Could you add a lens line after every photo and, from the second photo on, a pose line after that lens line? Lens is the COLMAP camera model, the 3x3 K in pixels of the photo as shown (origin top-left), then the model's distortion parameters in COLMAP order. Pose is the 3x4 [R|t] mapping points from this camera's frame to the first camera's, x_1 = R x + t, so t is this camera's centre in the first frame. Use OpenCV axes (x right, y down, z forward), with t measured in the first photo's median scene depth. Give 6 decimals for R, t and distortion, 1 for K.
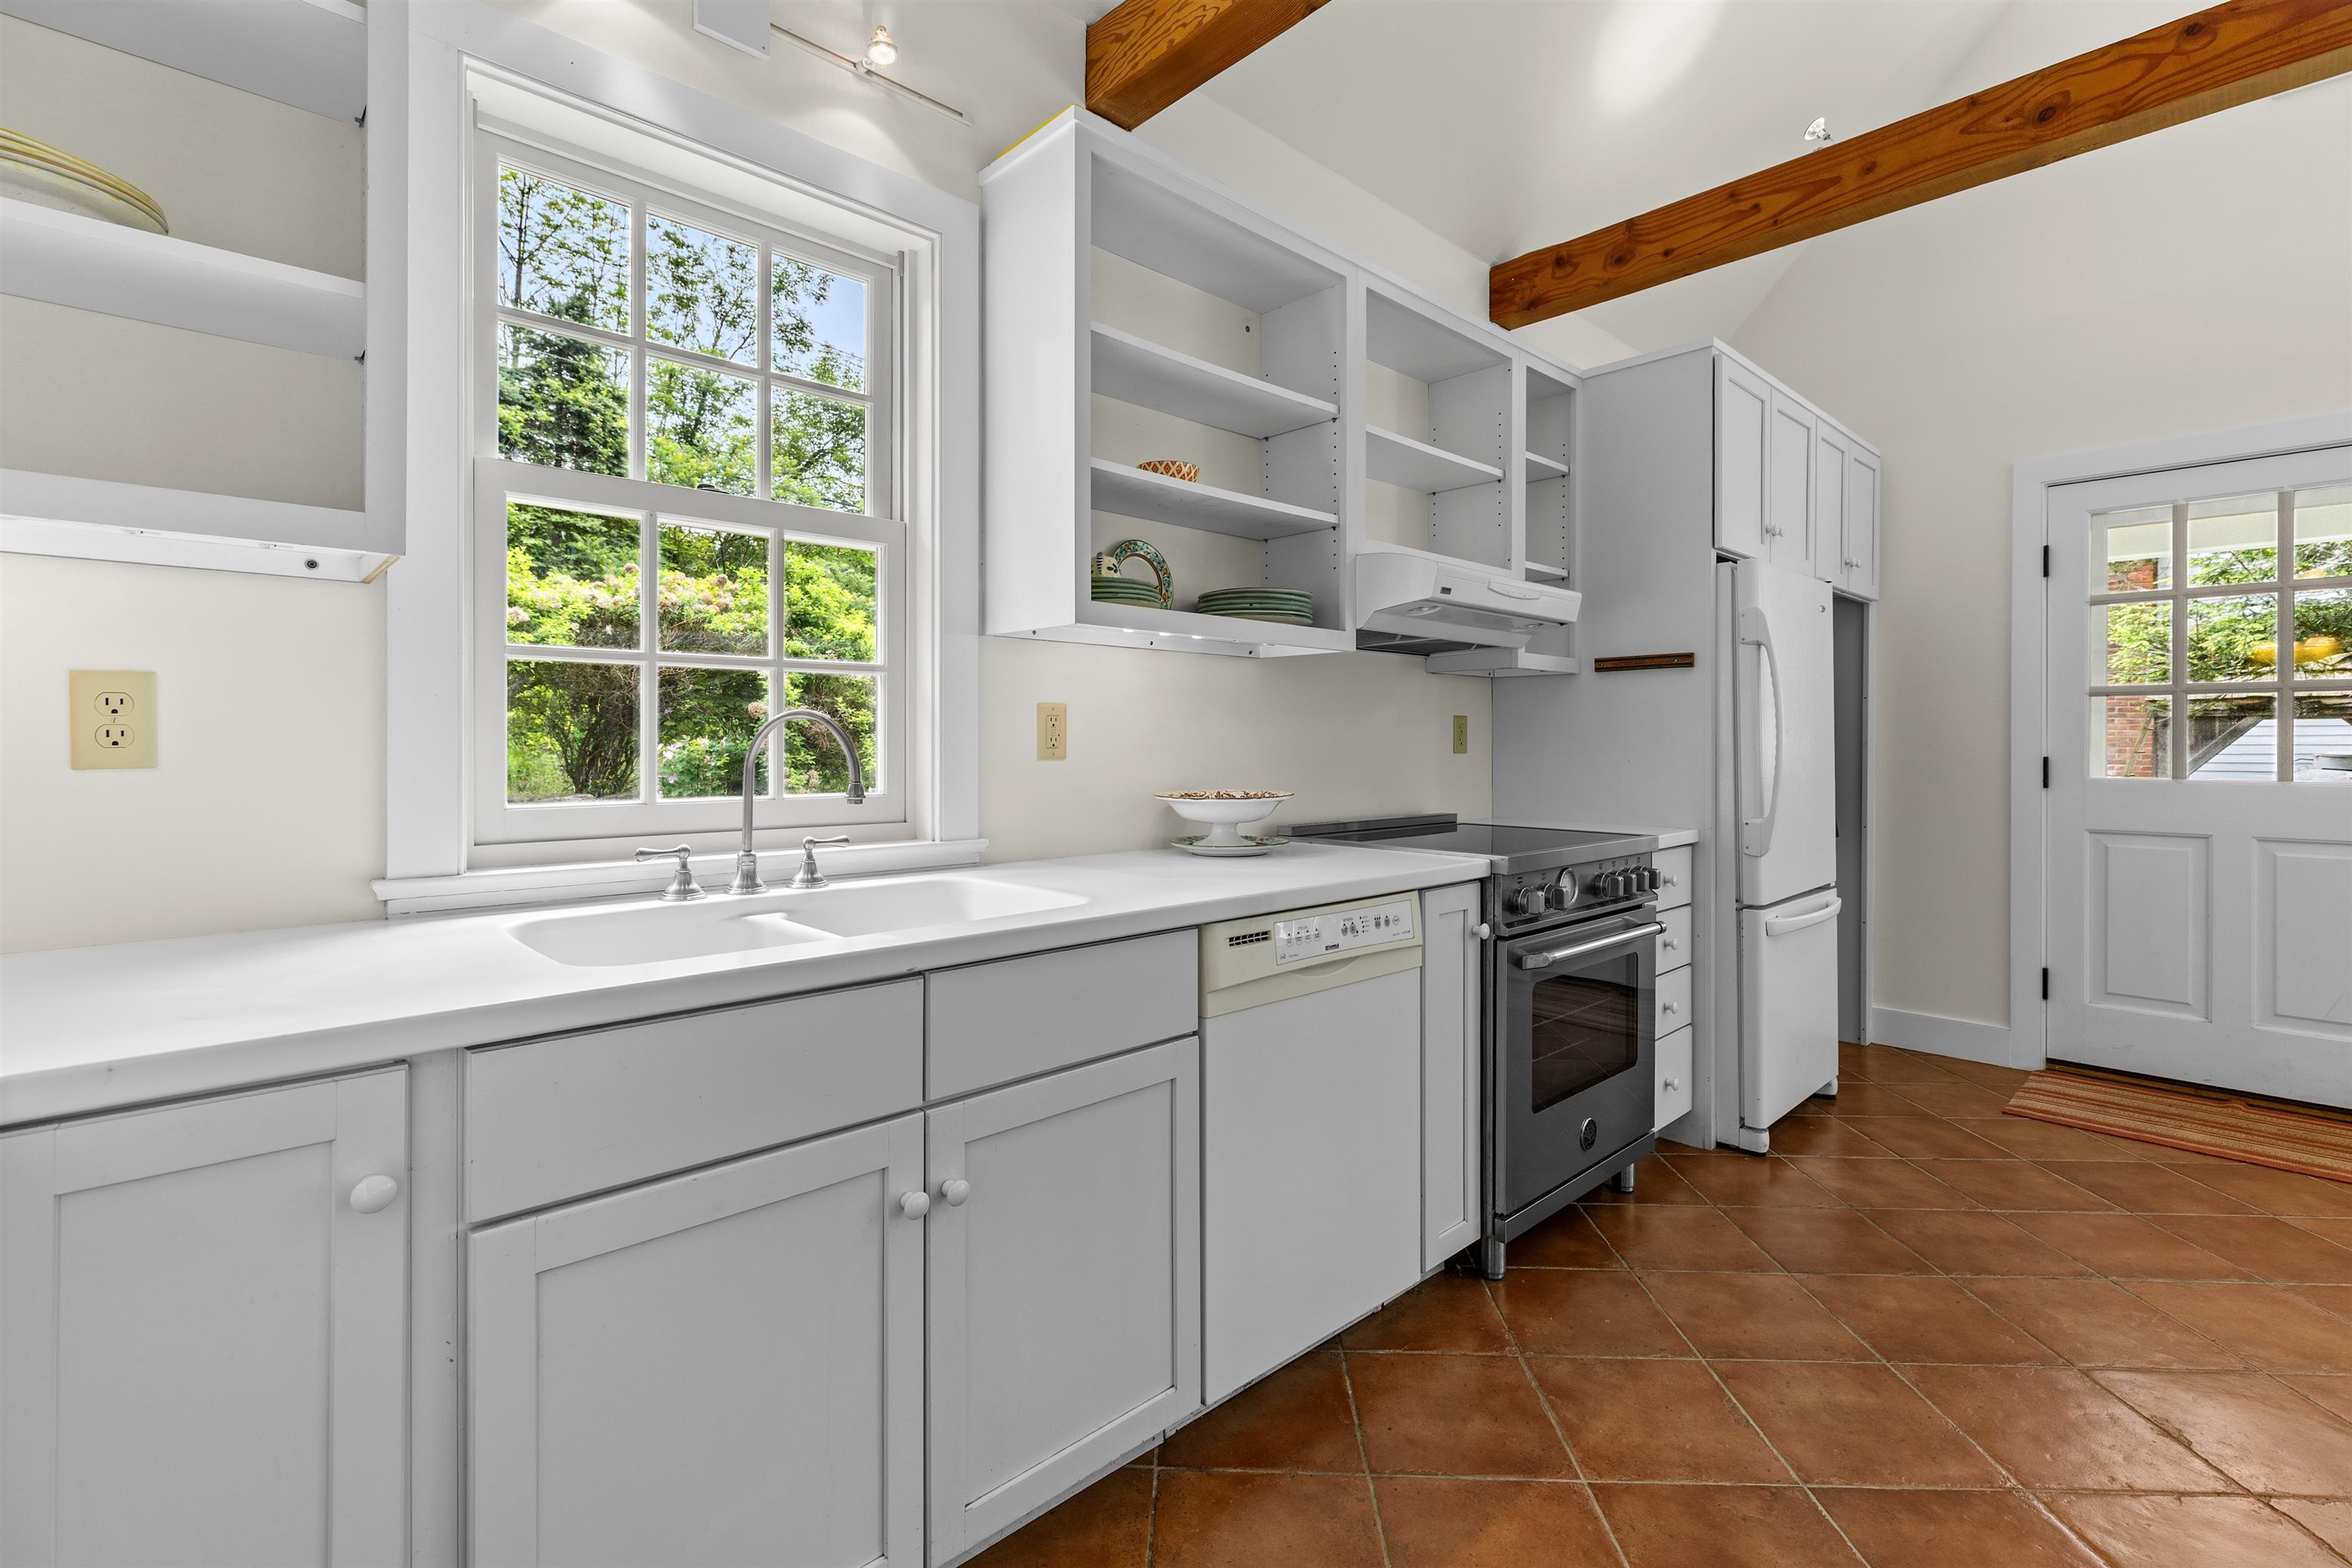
lens RADIAL K [[1068.3, 0, 1157.6], [0, 1068.3, 741.9], [0, 0, 1]] dist [0.017714, 0.000581]
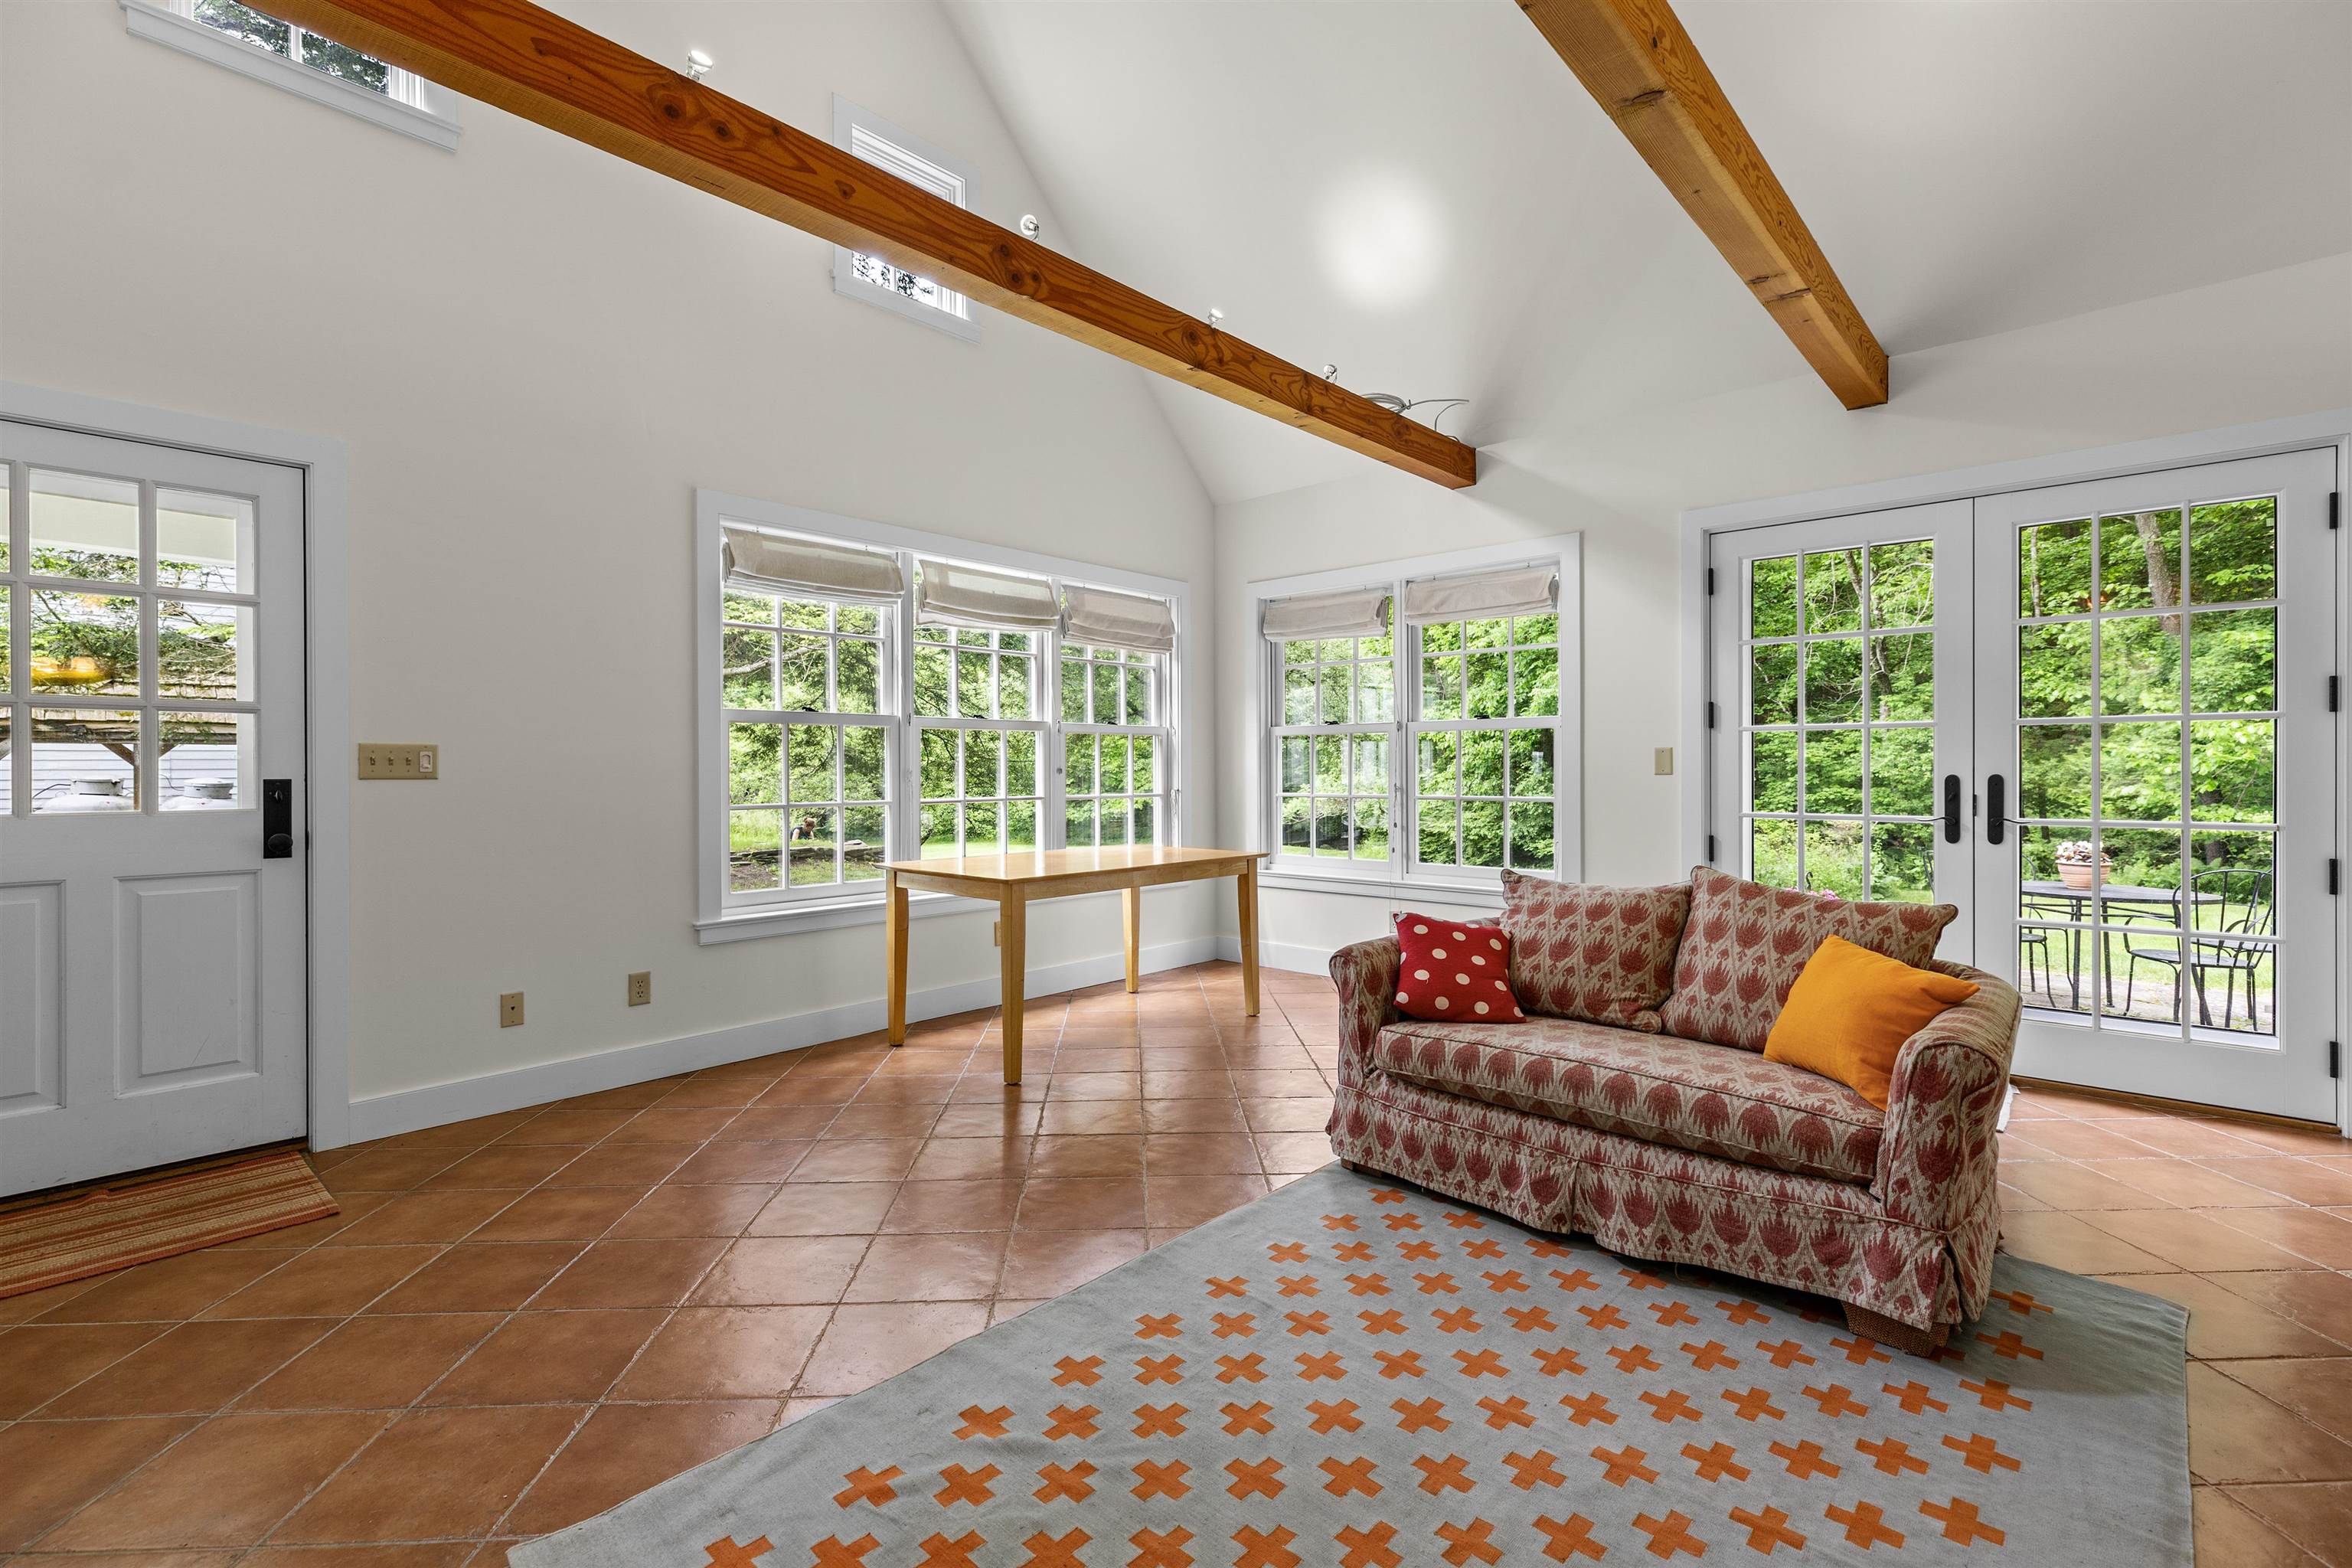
lens RADIAL K [[1068.3, 0, 1173.9], [0, 1068.3, 771.9], [0, 0, 1]] dist [0.017714, 0.000581]
pose [[-0.057402, -0.006819, 0.998328, 0.099895], [0.001812, 0.999974, 0.006934, -0.000736], [-0.998349, 0.002207, -0.057389, 0.215549]]
